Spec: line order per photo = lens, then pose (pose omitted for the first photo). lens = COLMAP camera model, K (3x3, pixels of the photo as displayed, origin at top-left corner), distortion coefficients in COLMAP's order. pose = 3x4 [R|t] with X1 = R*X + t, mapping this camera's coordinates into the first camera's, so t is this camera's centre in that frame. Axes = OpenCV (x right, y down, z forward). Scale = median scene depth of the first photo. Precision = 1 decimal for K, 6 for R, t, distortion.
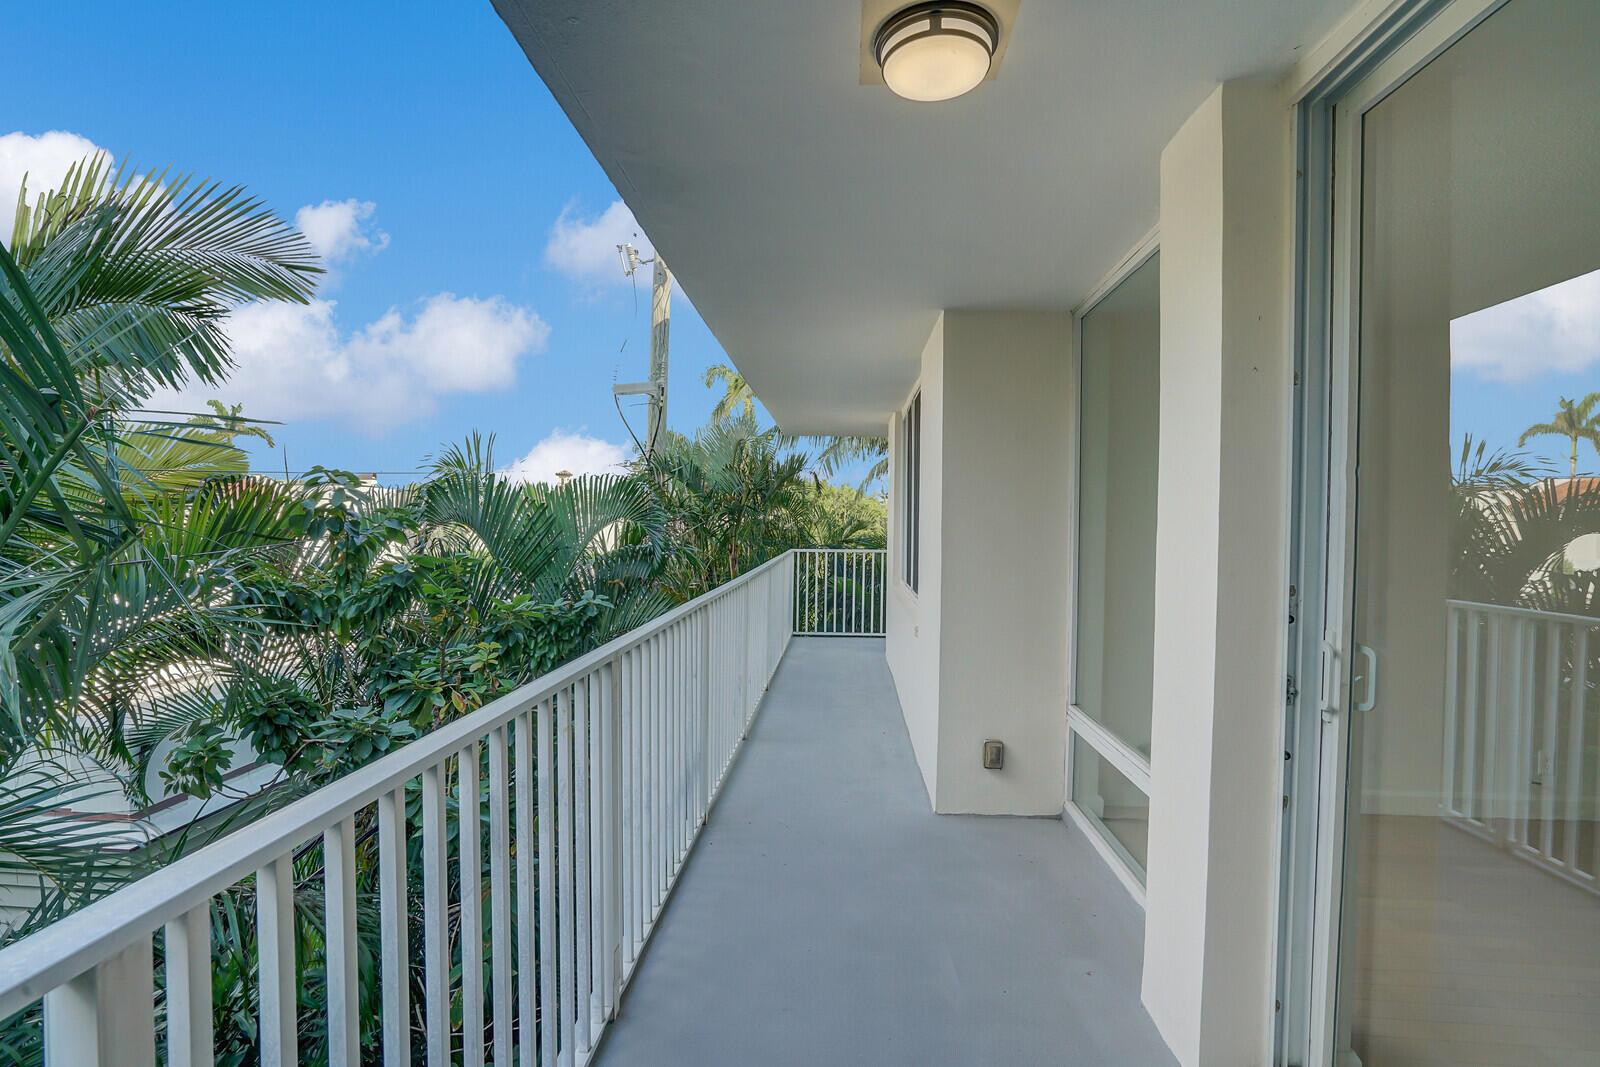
lens RADIAL K [[750.1, 0, 796.3], [0, 750.1, 544.8], [0, 0, 1]] dist [-0.042758, 0.017018]
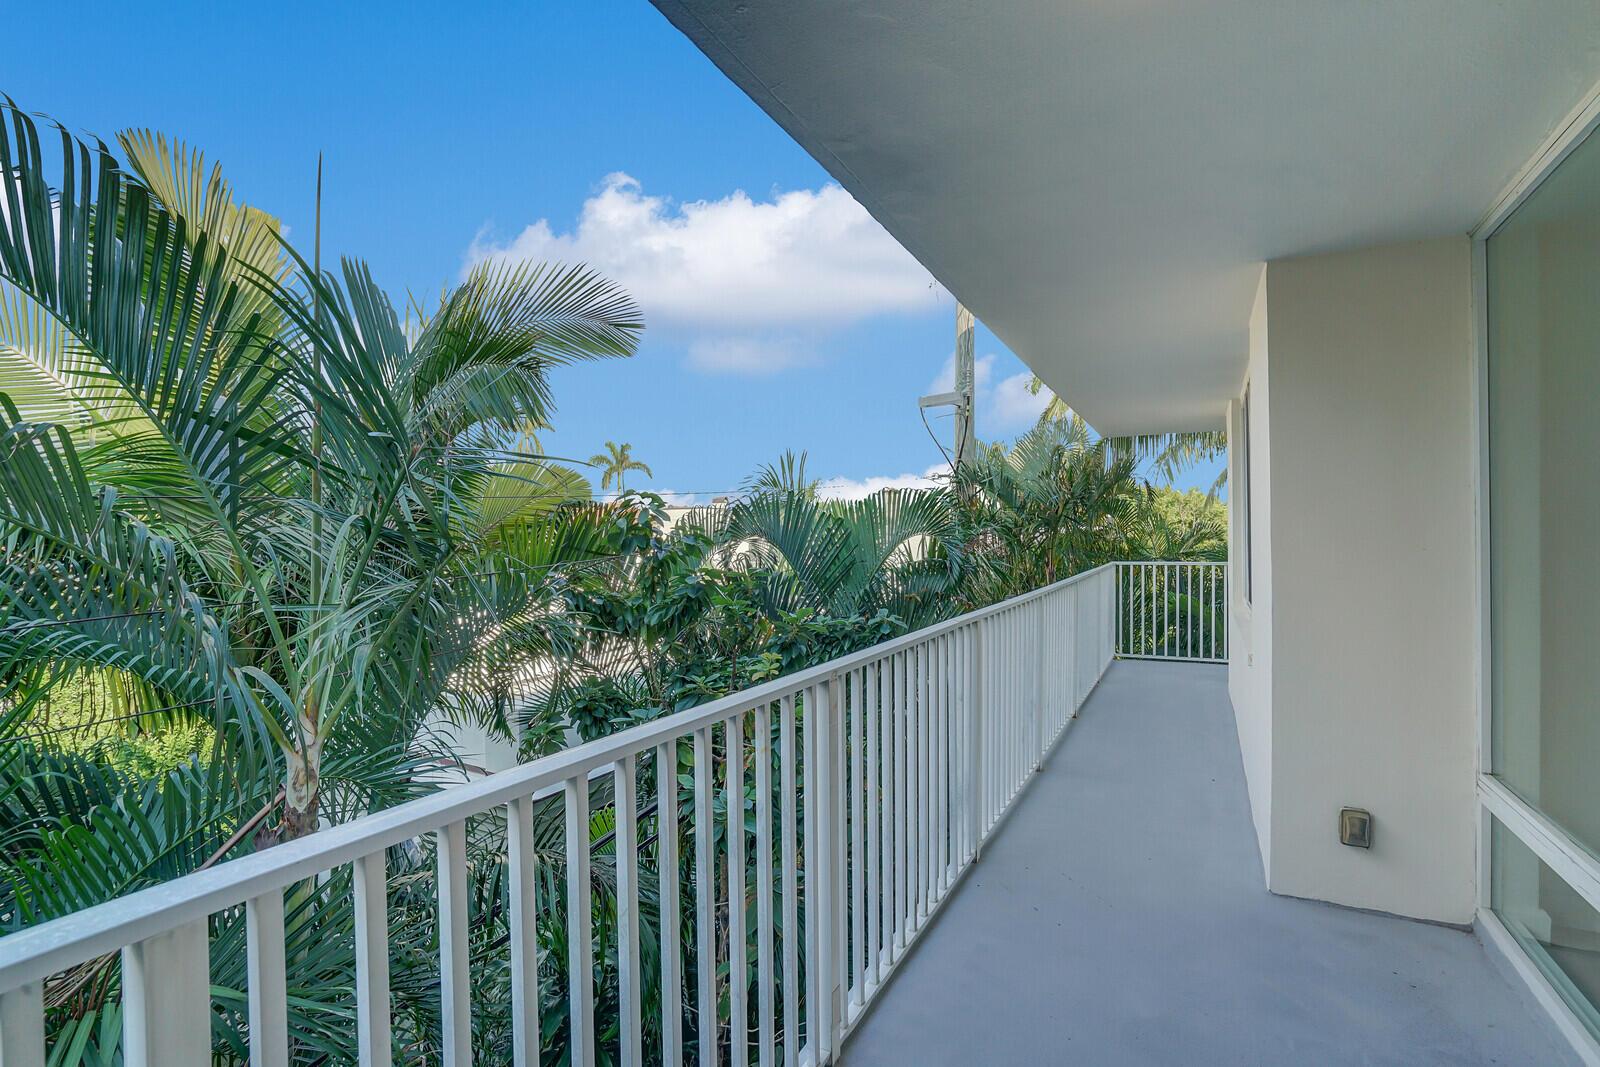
lens RADIAL K [[750.1, 0, 794.5], [0, 750.1, 541.9], [0, 0, 1]] dist [-0.042758, 0.017018]
pose [[0.906918, -0.015881, -0.421008, 0.062615], [0.006345, 0.999691, -0.024042, 0.002533], [0.421260, 0.019133, 0.906738, 0.069029]]
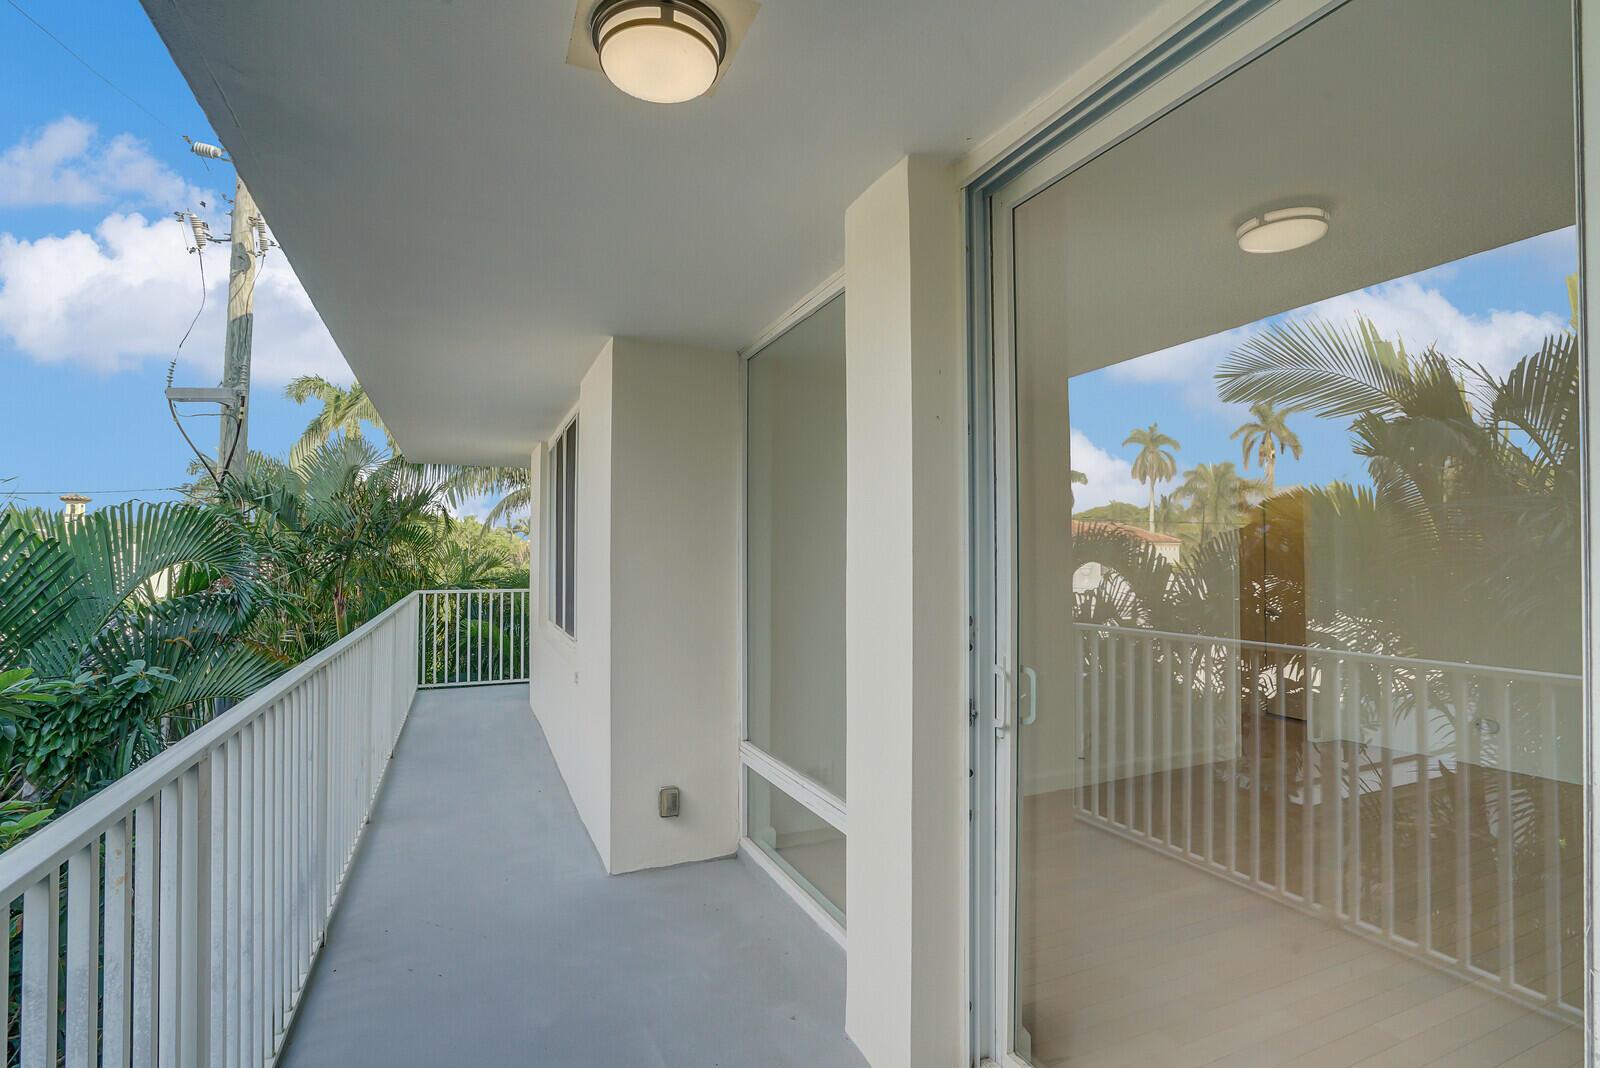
lens RADIAL K [[750.1, 0, 787.8], [0, 750.1, 542.8], [0, 0, 1]] dist [-0.042758, 0.017018]
pose [[0.890067, -0.001400, 0.455828, -0.036722], [0.023614, 0.998794, -0.043041, -0.005943], [-0.455218, 0.049073, 0.889026, 0.062351]]
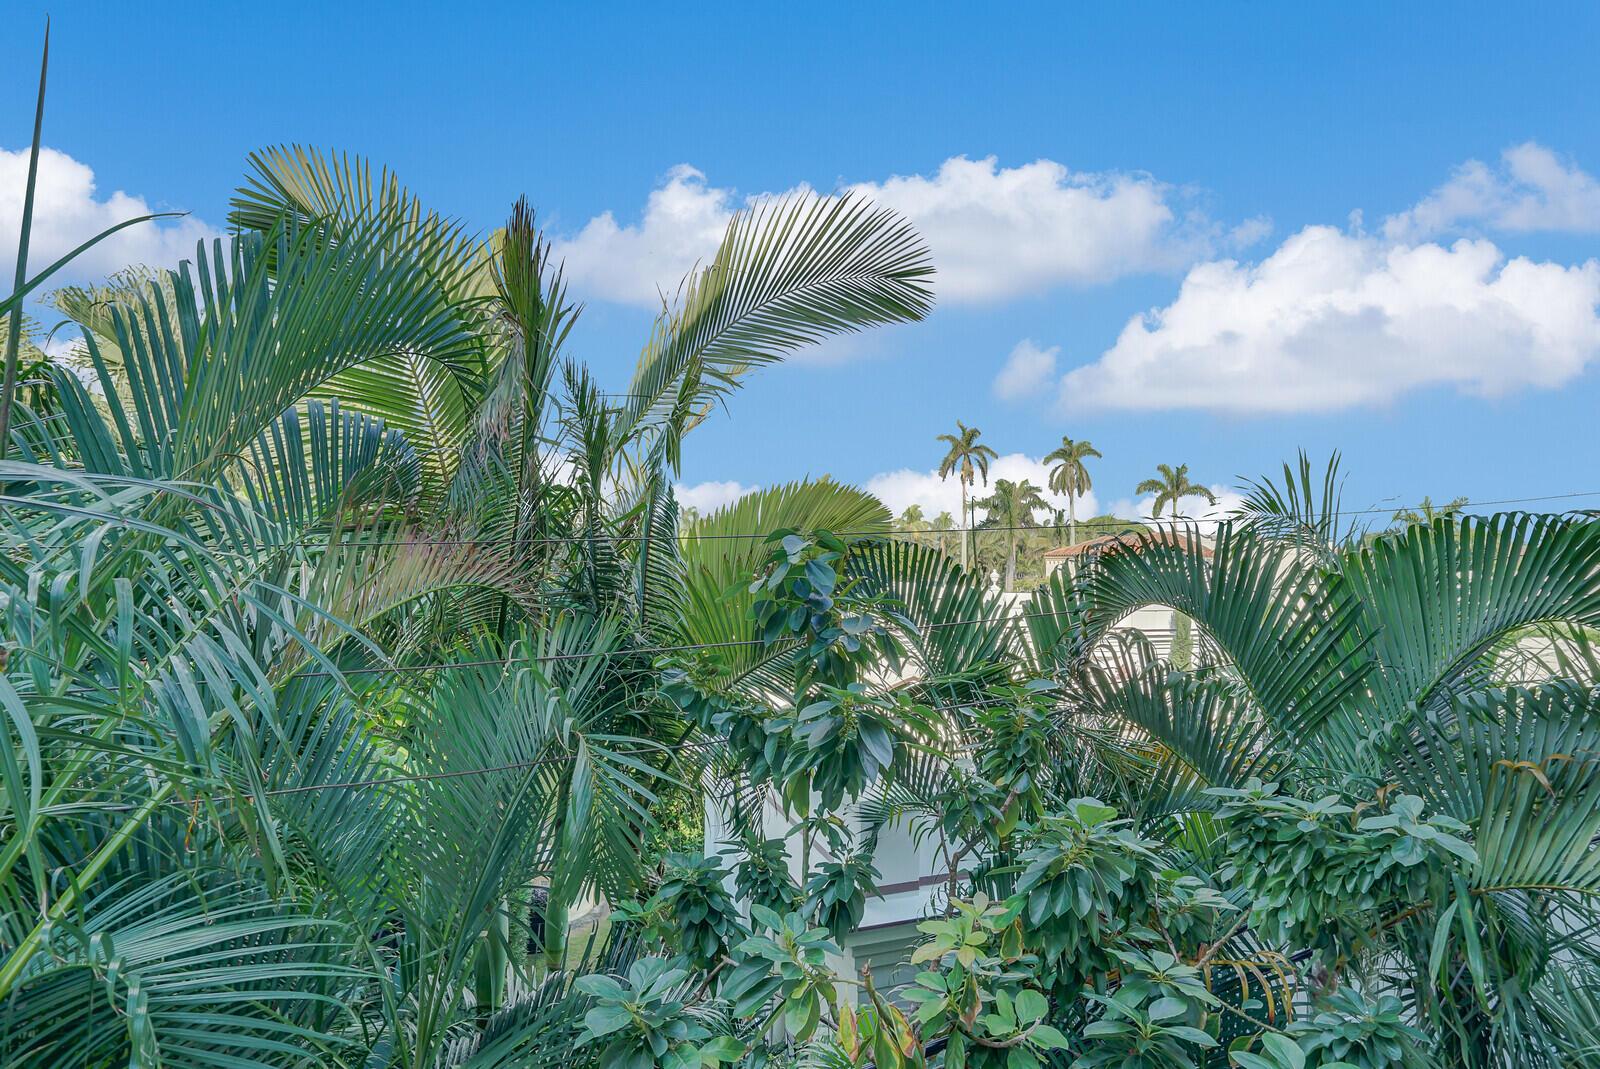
lens RADIAL K [[750.1, 0, 800.7], [0, 750.1, 534.8], [0, 0, 1]] dist [-0.042758, 0.017018]
pose [[0.398569, -0.037166, -0.916385, -0.036660], [-0.042529, 0.997355, -0.058947, -0.061205], [0.916152, 0.062467, 0.395934, 0.762639]]
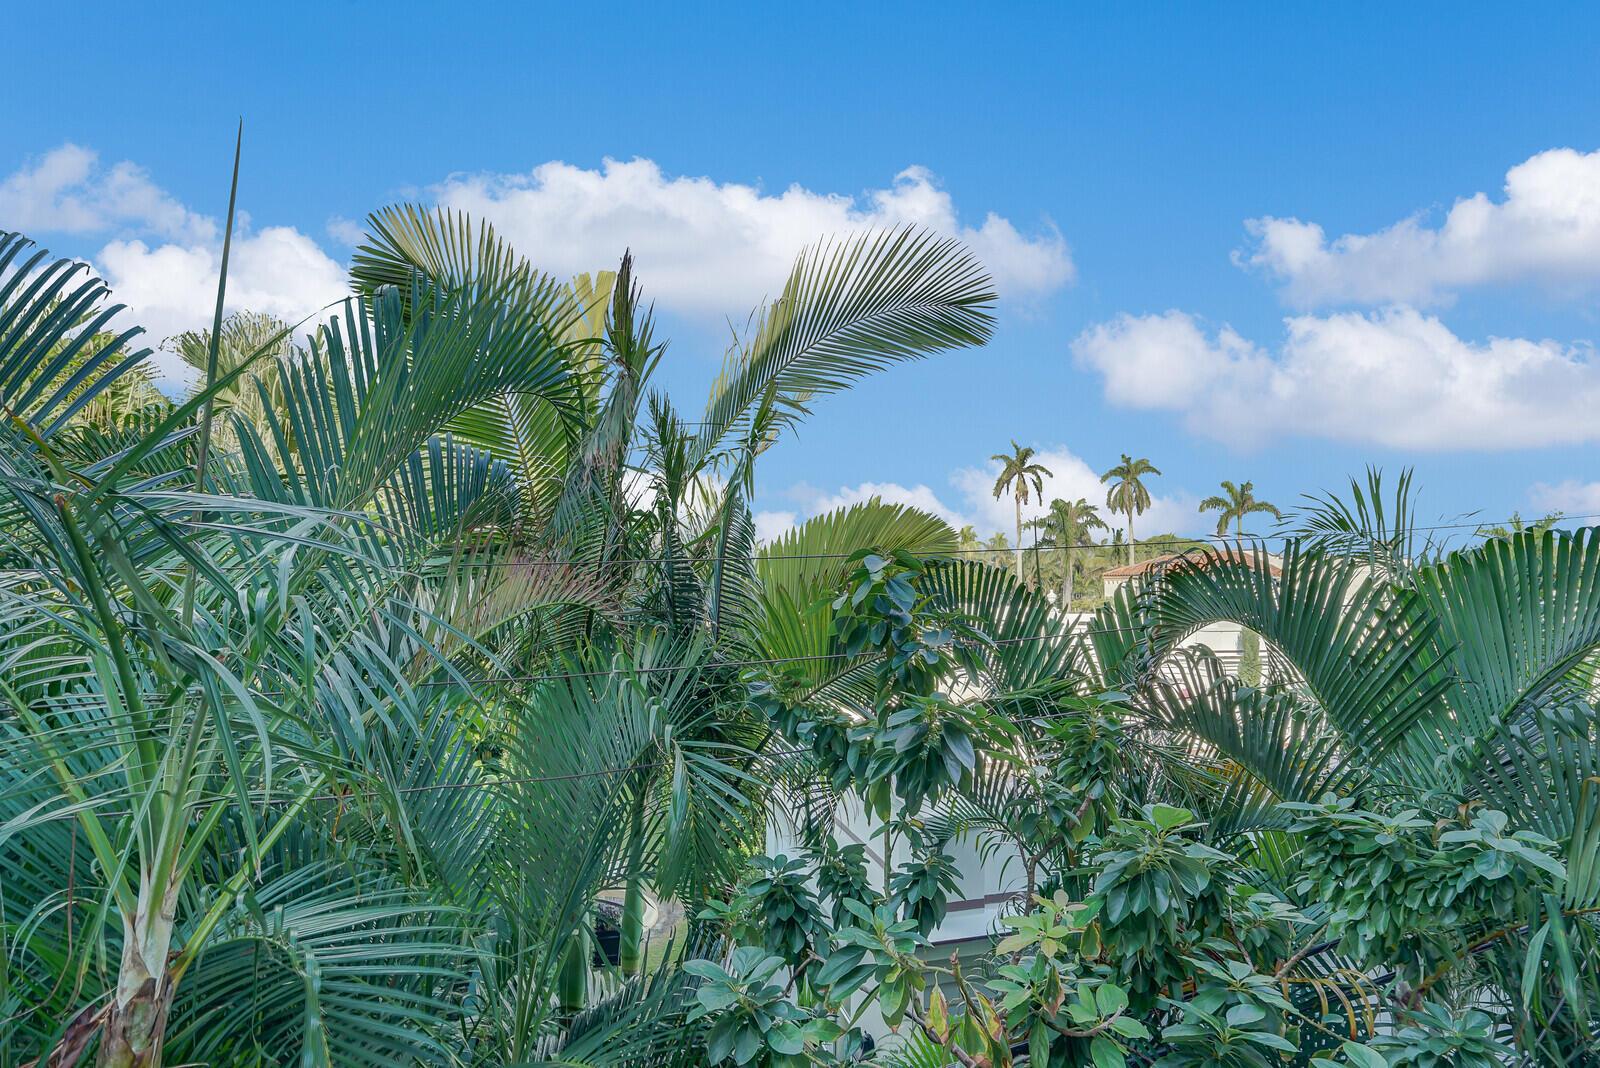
lens RADIAL K [[750.1, 0, 798.7], [0, 750.1, 539.8], [0, 0, 1]] dist [-0.042758, 0.017018]
pose [[0.333001, -0.060743, -0.940968, -0.007038], [-0.039747, 0.996132, -0.078370, -0.055671], [0.942088, 0.063498, 0.329299, 0.722696]]
